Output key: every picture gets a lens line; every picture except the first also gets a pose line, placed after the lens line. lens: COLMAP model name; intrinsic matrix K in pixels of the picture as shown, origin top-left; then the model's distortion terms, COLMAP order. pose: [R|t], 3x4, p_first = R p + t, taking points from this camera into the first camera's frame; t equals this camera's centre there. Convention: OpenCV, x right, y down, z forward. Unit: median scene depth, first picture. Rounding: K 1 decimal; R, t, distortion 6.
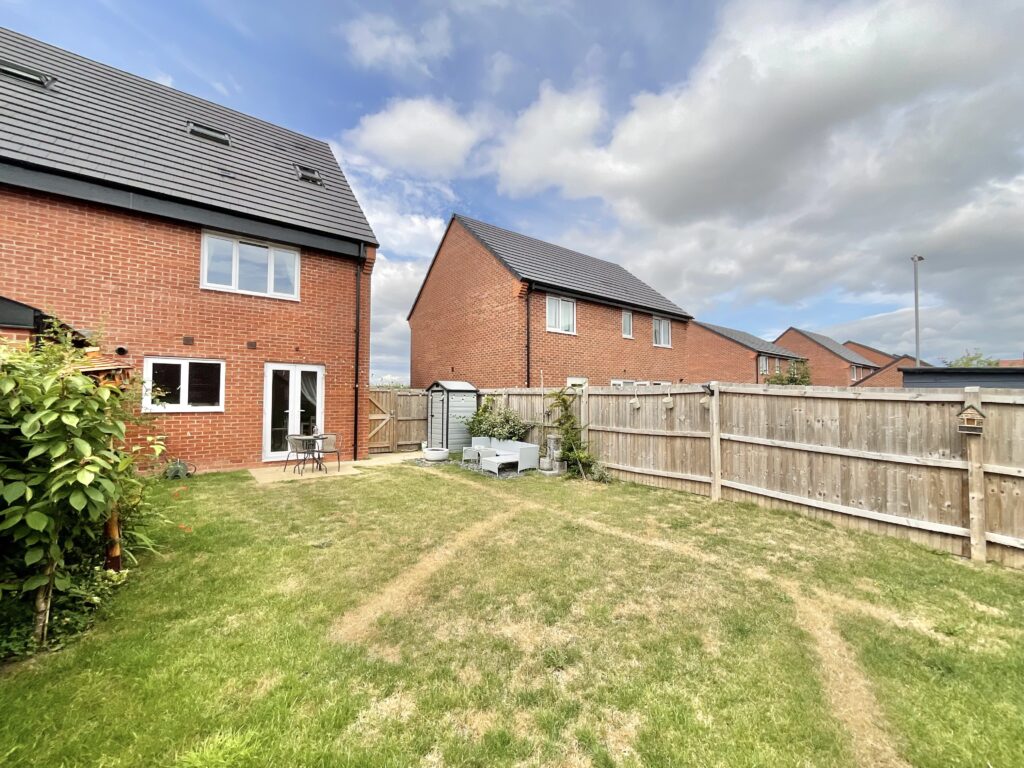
lens RADIAL K [[415.8, 0, 513.2], [0, 415.8, 384.8], [0, 0, 1]] dist [0.000246, -0.000073]
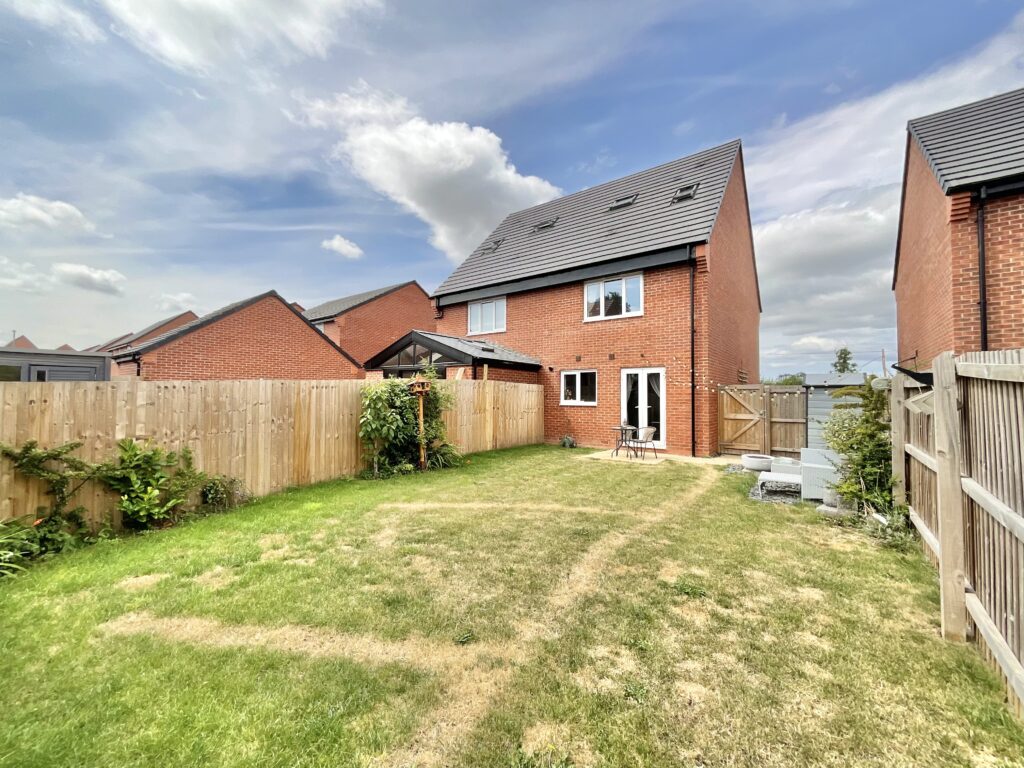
lens RADIAL K [[415.8, 0, 513.2], [0, 415.8, 384.8], [0, 0, 1]] dist [0.000246, -0.000073]
pose [[0.251604, -0.029562, -0.967379, 0.933542], [0.028483, 0.999327, -0.023130, 0.027609], [0.967411, -0.021735, 0.252276, 0.569853]]
